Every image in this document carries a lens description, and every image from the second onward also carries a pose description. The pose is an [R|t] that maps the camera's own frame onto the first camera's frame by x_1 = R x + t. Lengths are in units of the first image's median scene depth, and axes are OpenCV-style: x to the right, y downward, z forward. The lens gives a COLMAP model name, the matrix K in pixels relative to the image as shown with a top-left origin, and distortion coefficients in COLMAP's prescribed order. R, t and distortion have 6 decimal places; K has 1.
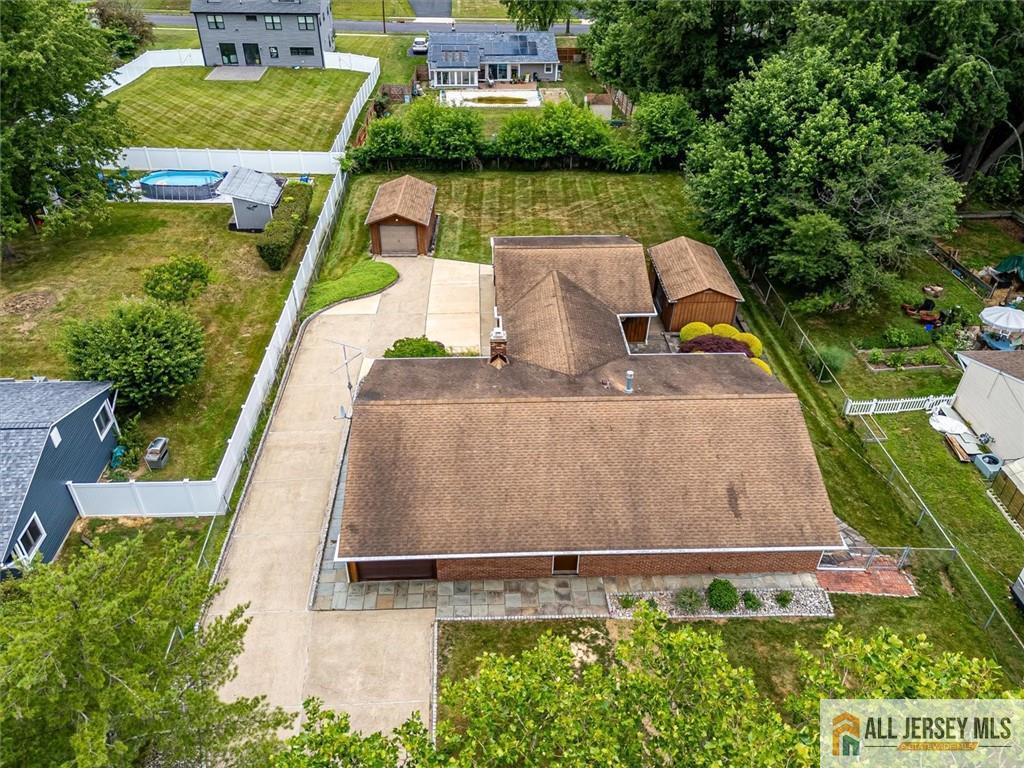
lens RADIAL K [[769.7, 0, 512.0], [0, 769.7, 384.0], [0, 0, 1]] dist [0.068436, -0.062323]
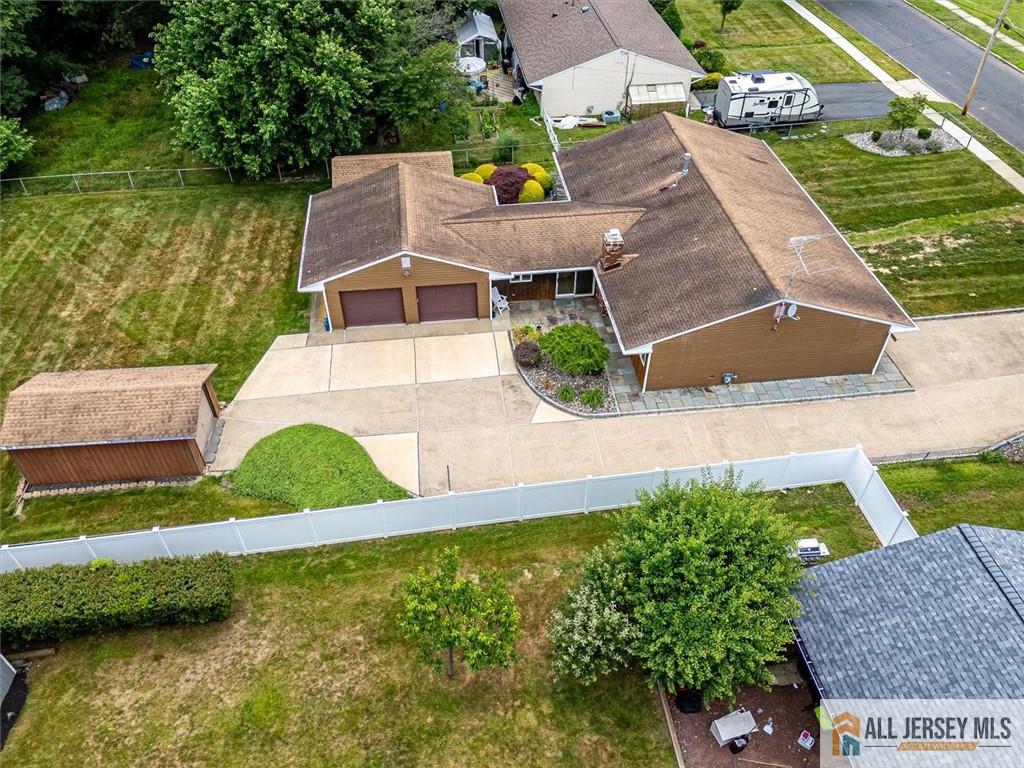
lens RADIAL K [[769.7, 0, 512.0], [0, 769.7, 384.0], [0, 0, 1]] dist [0.068436, -0.062323]
pose [[-0.082174, -0.679265, 0.729279, -0.631127], [0.577465, 0.563946, 0.590338, -0.454811], [-0.812270, 0.469643, 0.345910, 0.637127]]
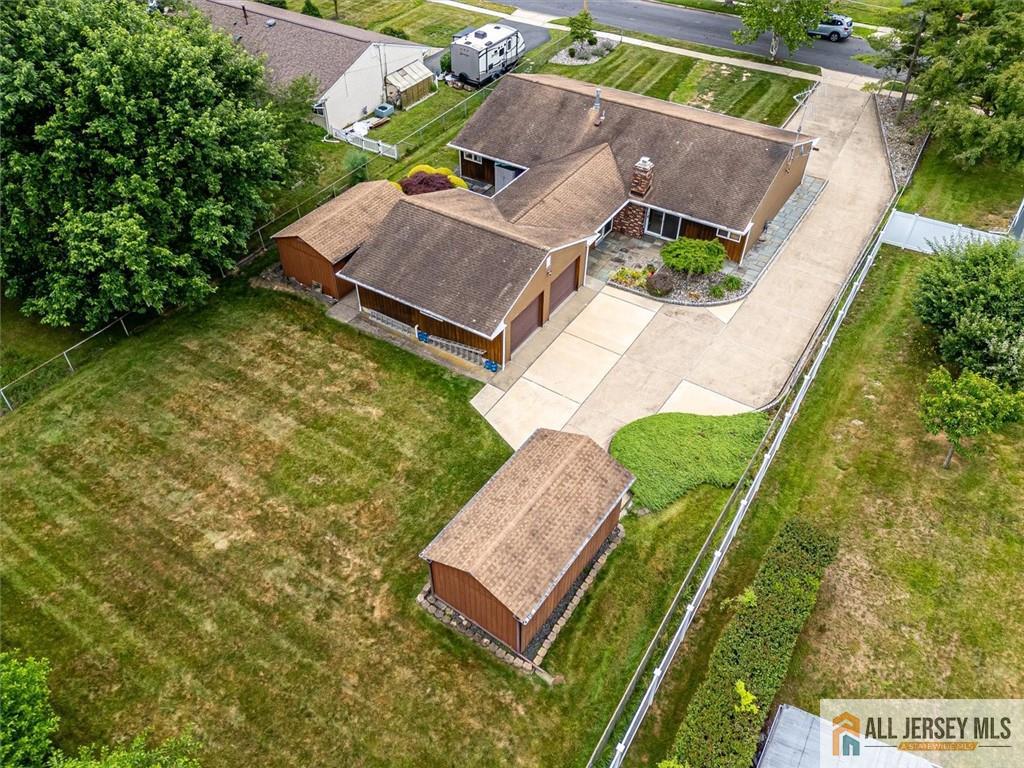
lens RADIAL K [[769.7, 0, 512.0], [0, 769.7, 384.0], [0, 0, 1]] dist [0.068436, -0.062323]
pose [[-0.820090, -0.395985, 0.413096, -0.334887], [0.324066, 0.273595, 0.905608, -0.783492], [-0.471629, 0.876551, -0.096047, 1.099710]]
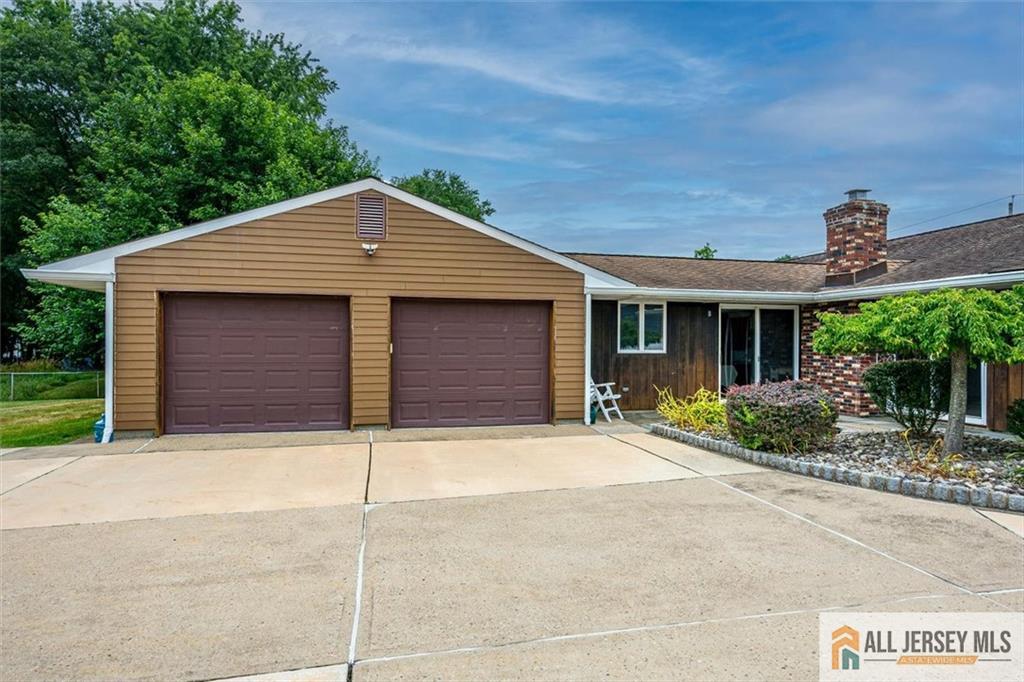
lens RADIAL K [[592.1, 0, 512.0], [0, 592.1, 341.0], [0, 0, 1]] dist [0.004385, 0.000491]
pose [[-0.181070, -0.002975, 0.983466, -0.230826], [0.568612, 0.815597, 0.107157, -0.109989], [-0.802430, 0.578613, -0.145988, 0.928845]]
